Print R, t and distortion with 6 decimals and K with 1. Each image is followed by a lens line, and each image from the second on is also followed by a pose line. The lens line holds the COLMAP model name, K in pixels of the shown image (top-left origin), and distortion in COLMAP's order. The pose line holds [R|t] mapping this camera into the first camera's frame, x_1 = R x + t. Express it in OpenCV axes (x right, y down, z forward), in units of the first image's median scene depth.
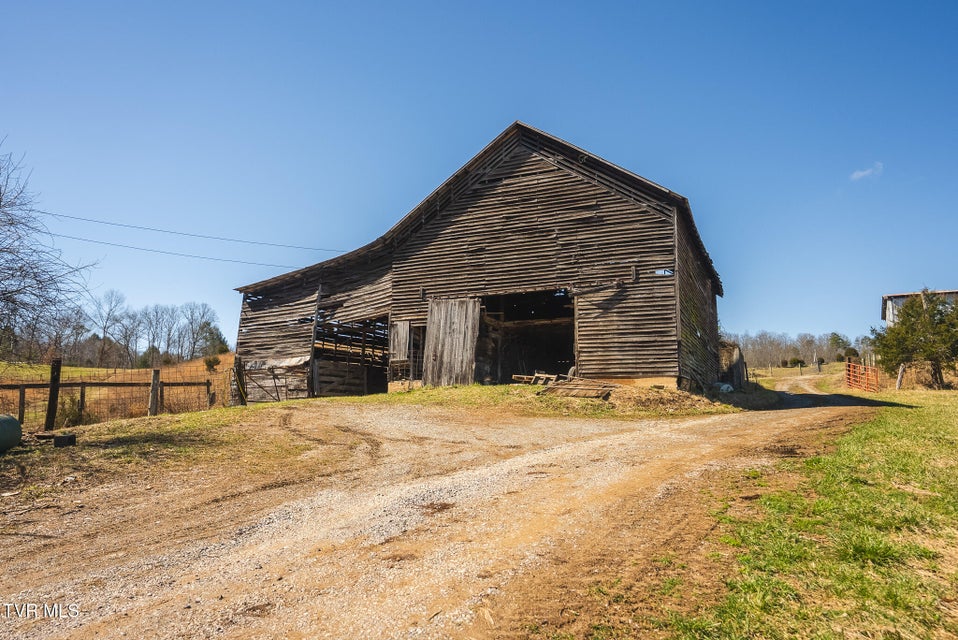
lens RADIAL K [[635.5, 0, 475.9], [0, 635.5, 317.9], [0, 0, 1]] dist [0.028767, 0.000301]
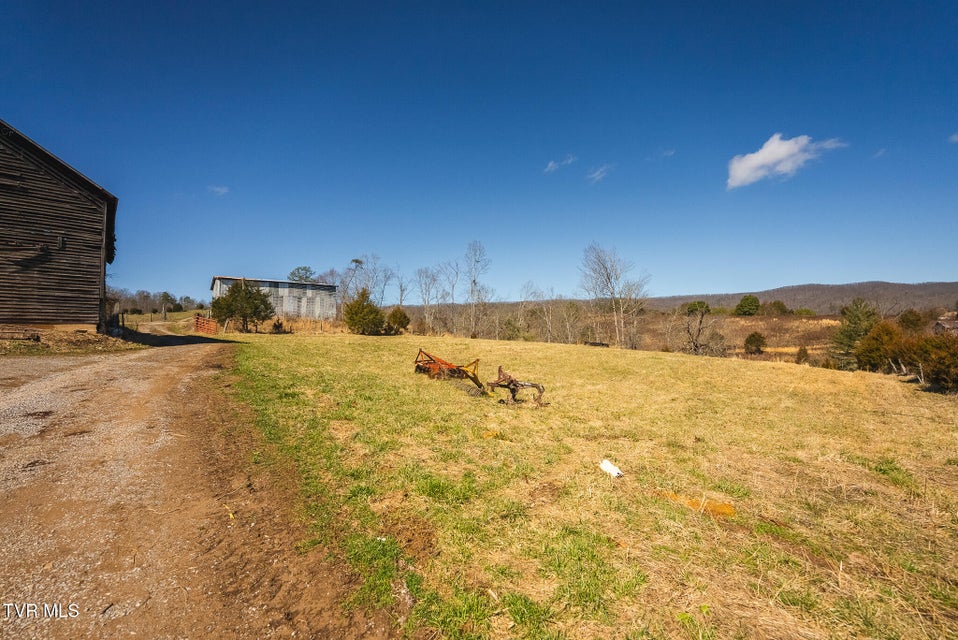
lens RADIAL K [[402.5, 0, 480.4], [0, 402.5, 320.5], [0, 0, 1]] dist [-0.013292, 0.000219]
pose [[0.375419, 0.038228, 0.926067, -0.149022], [-0.115939, 0.993238, 0.006000, -0.015209], [-0.919575, -0.109620, 0.377313, -0.084267]]
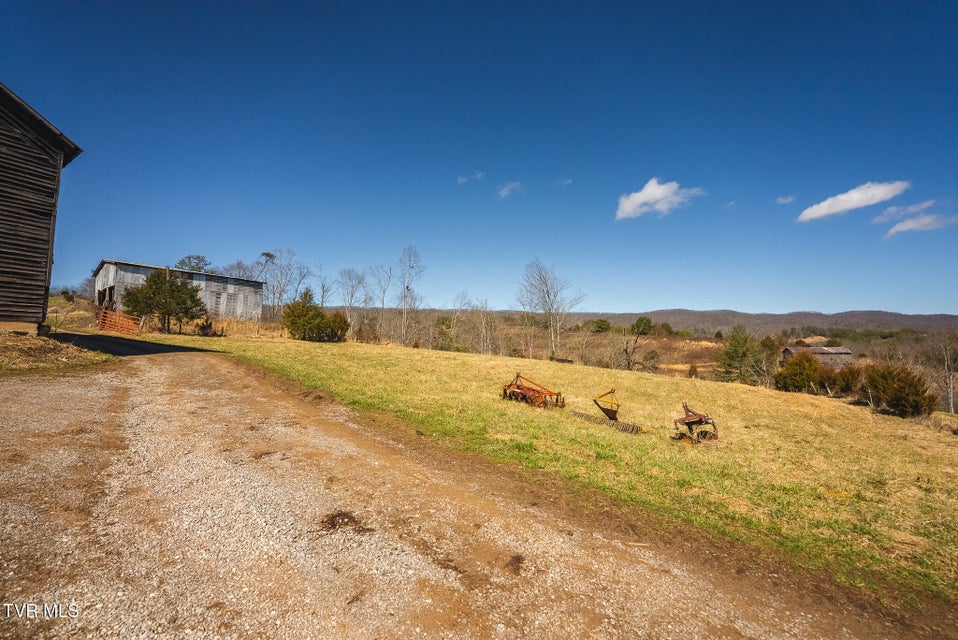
lens RADIAL K [[402.5, 0, 482.4], [0, 402.5, 317.8], [0, 0, 1]] dist [-0.013292, 0.000219]
pose [[0.139623, 0.076785, 0.987223, -0.158772], [-0.162150, 0.985304, -0.053702, 0.006116], [-0.976838, -0.152580, 0.150022, 0.210264]]
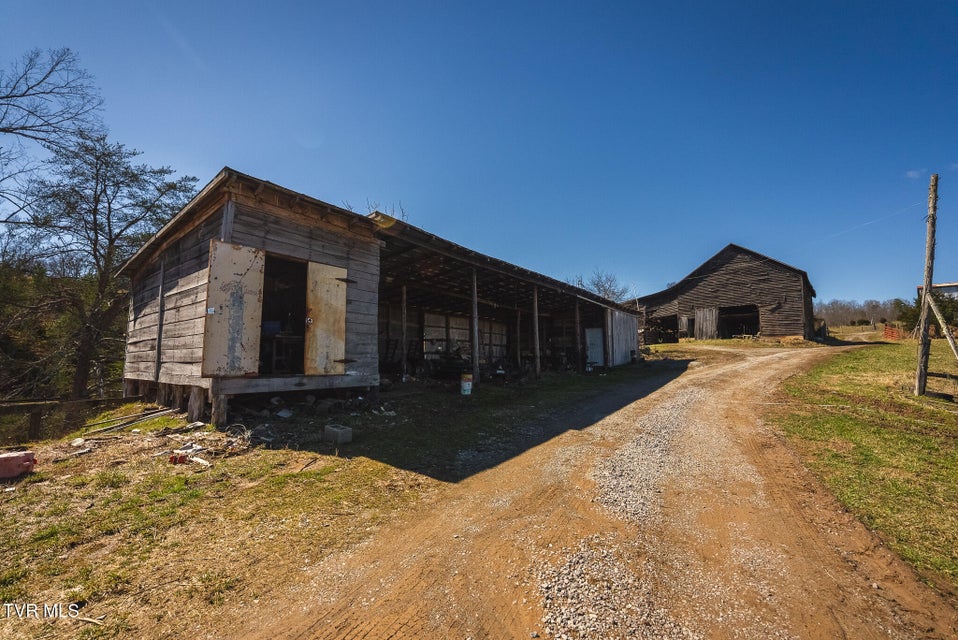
lens RADIAL K [[402.5, 0, 482.1], [0, 402.5, 318.5], [0, 0, 1]] dist [-0.013292, 0.000219]
pose [[0.954246, -0.027238, -0.297781, -0.454216], [0.041306, 0.998303, 0.041050, -0.099420], [0.296157, -0.051472, 0.953751, -0.980104]]
